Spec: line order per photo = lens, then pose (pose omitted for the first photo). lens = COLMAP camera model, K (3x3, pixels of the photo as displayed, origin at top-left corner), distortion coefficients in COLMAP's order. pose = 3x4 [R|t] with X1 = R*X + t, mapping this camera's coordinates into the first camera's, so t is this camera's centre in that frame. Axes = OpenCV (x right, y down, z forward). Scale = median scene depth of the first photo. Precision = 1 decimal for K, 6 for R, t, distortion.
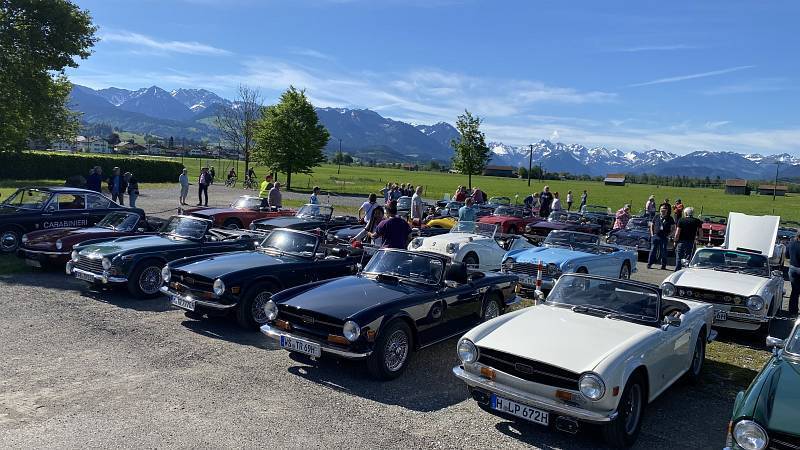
lens RADIAL K [[608.6, 0, 400.0], [0, 608.6, 225.0], [0, 0, 1]] dist [0.053076, -0.072171]
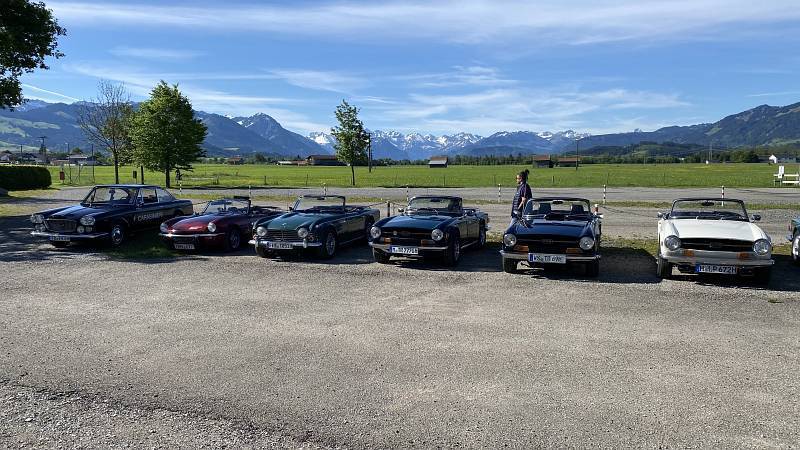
lens RADIAL K [[606.1, 0, 395.2], [0, 606.1, 234.6], [0, 0, 1]] dist [0.062005, -0.081264]
pose [[0.958917, -0.091779, 0.268430, -0.489643], [0.083260, 0.995601, 0.042973, 0.022925], [-0.271193, -0.018858, 0.962340, -0.183571]]
